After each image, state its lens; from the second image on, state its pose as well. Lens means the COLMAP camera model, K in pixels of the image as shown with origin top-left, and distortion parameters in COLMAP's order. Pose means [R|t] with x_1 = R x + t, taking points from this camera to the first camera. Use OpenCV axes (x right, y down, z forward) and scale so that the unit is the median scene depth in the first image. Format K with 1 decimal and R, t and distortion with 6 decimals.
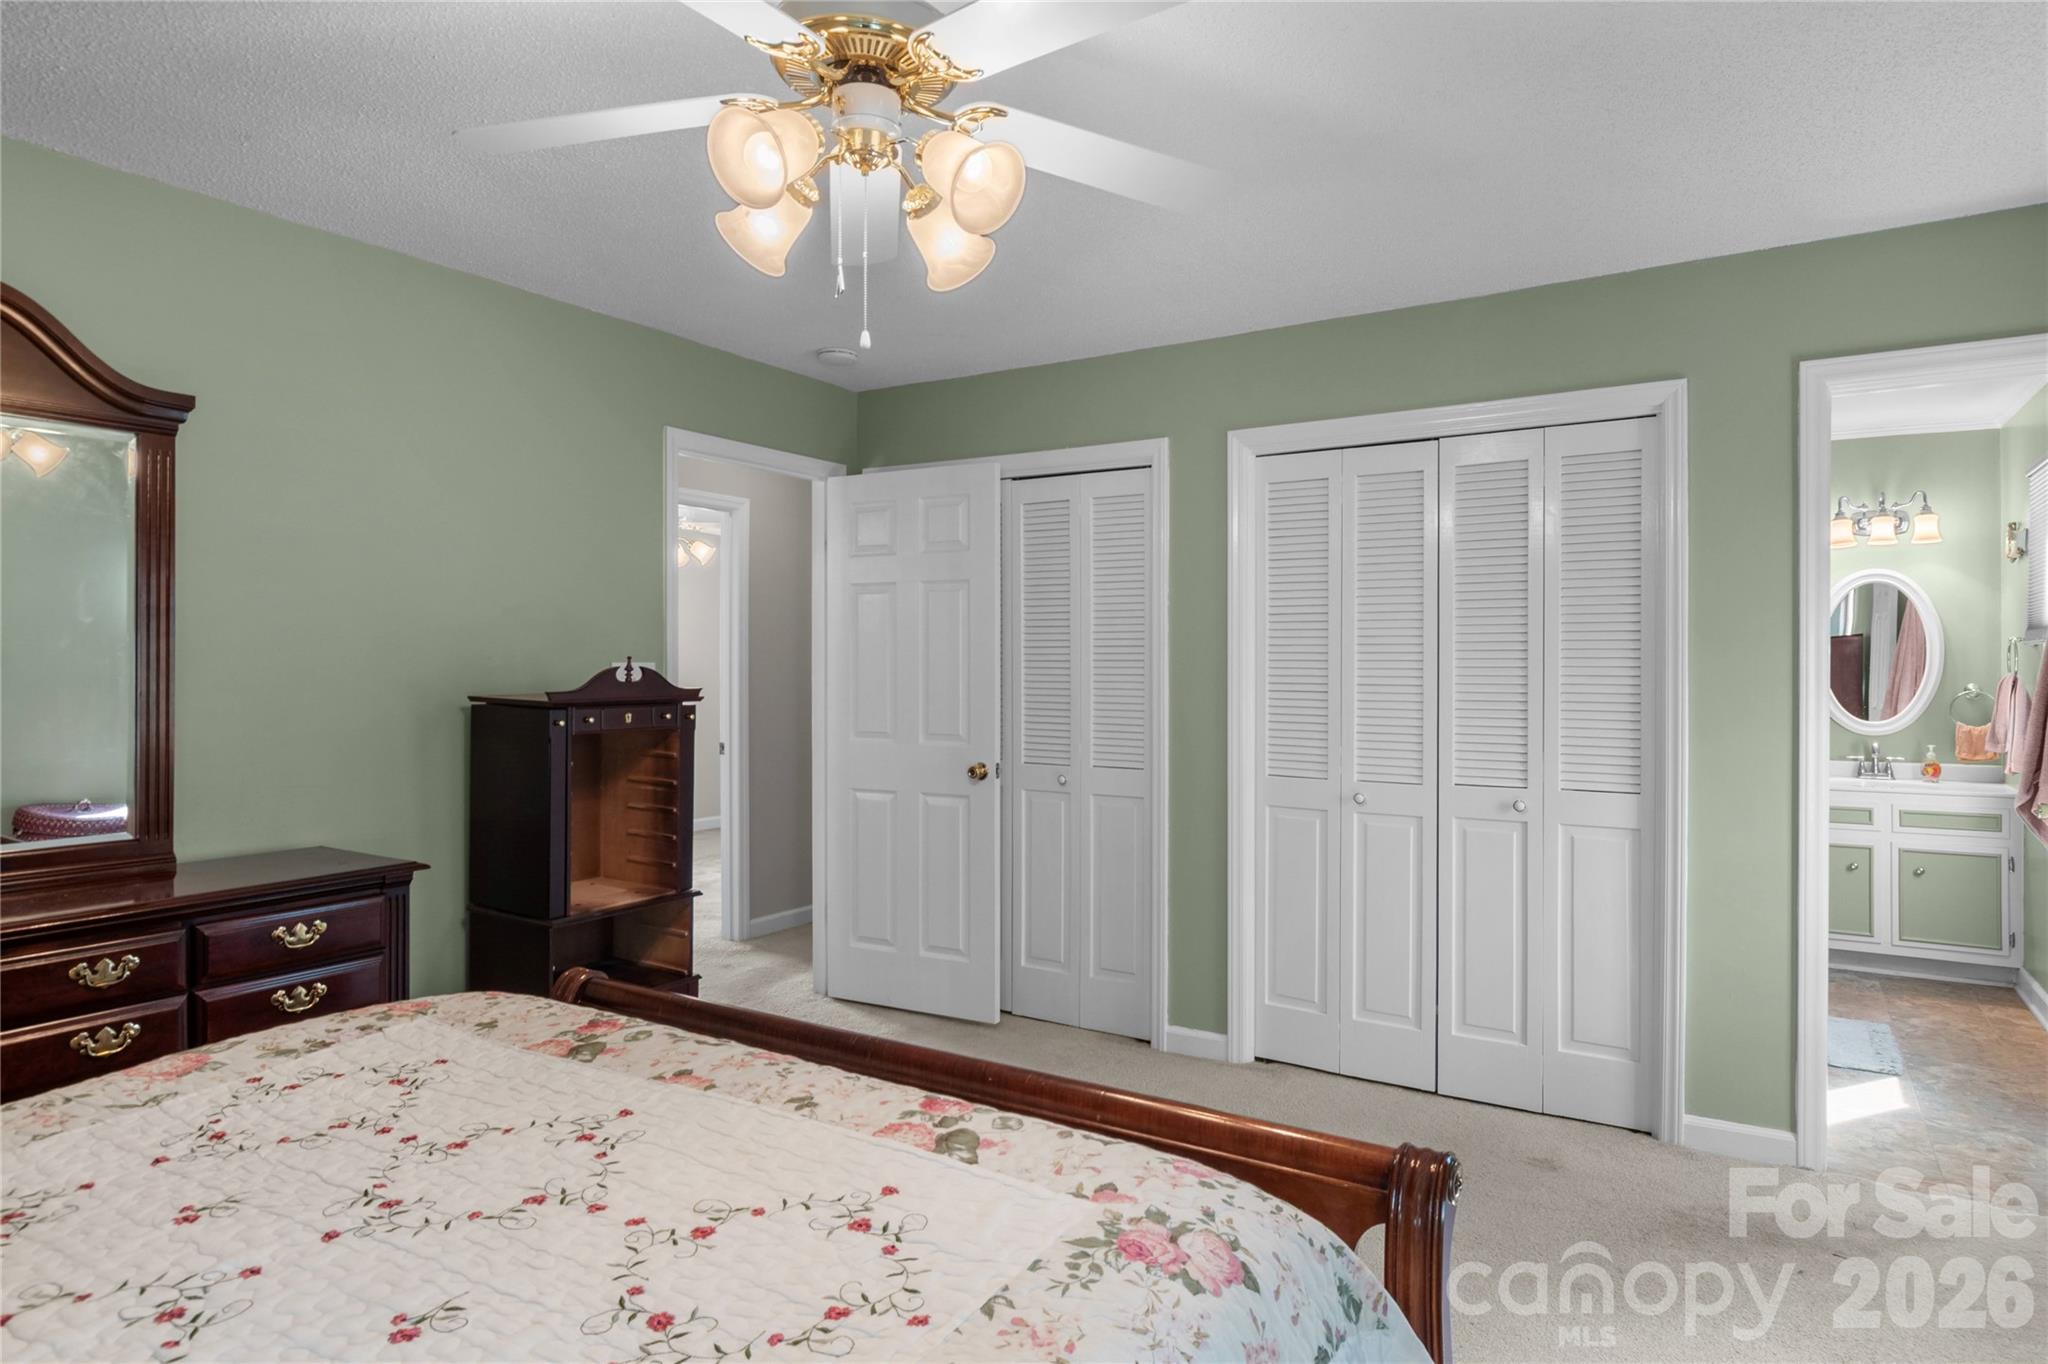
lens RADIAL K [[1195.3, 0, 1031.4], [0, 1195.3, 673.1], [0, 0, 1]] dist [-0.003657, 0.001456]
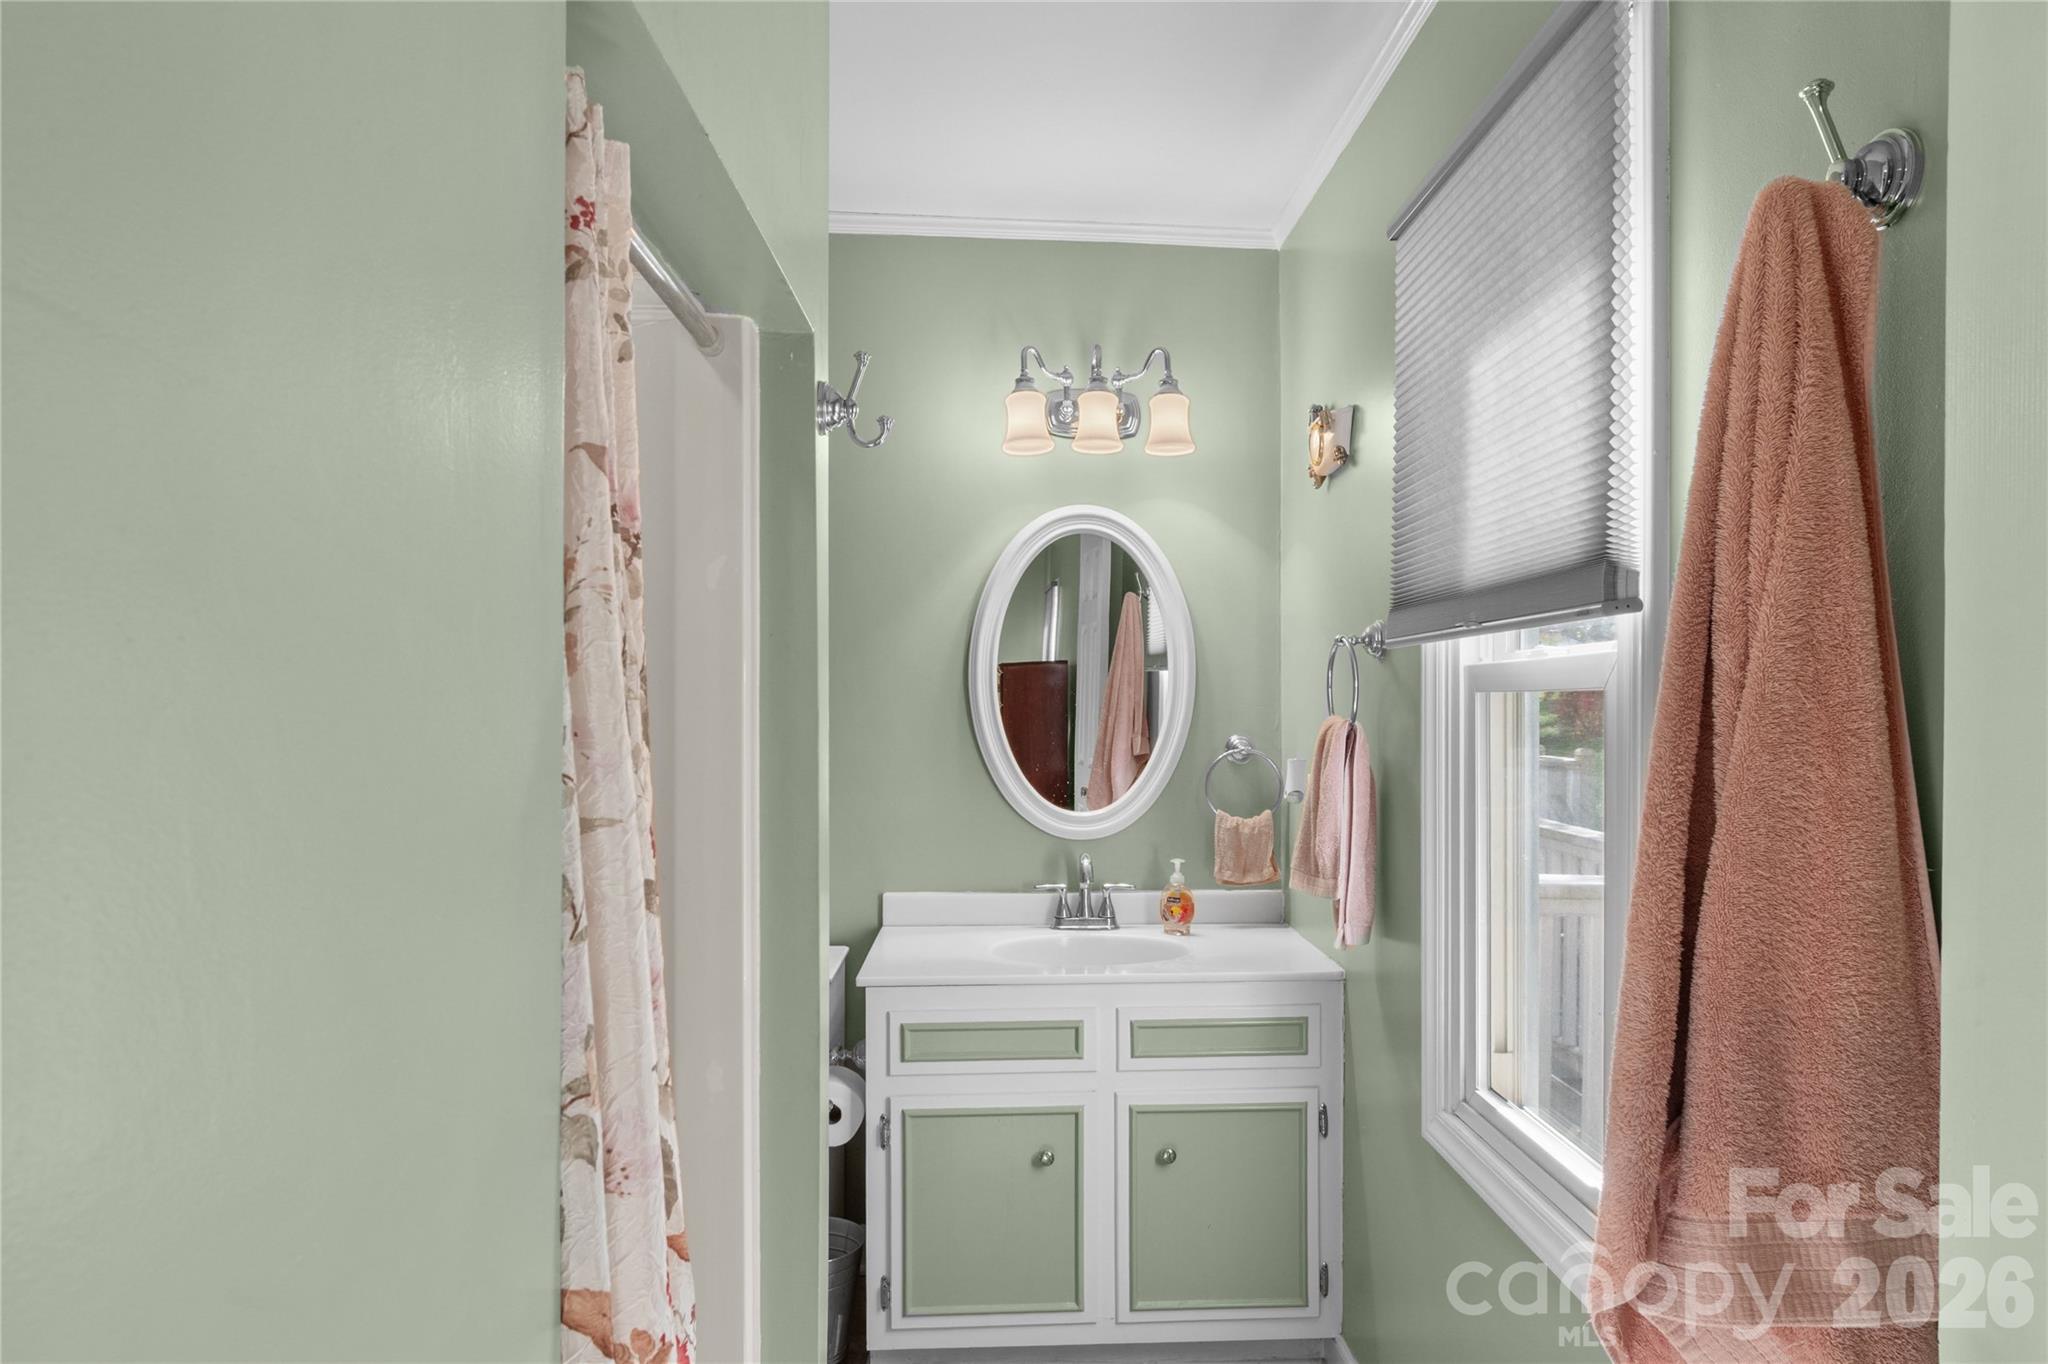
lens RADIAL K [[1236.5, 0, 1025.9], [0, 1236.5, 690.4], [0, 0, 1]] dist [-0.003011, -0.000231]
pose [[0.839804, 0.008510, 0.542822, 0.419261], [-0.001071, 0.999901, -0.014020, -0.002660], [-0.542888, 0.011193, 0.839730, 0.598899]]
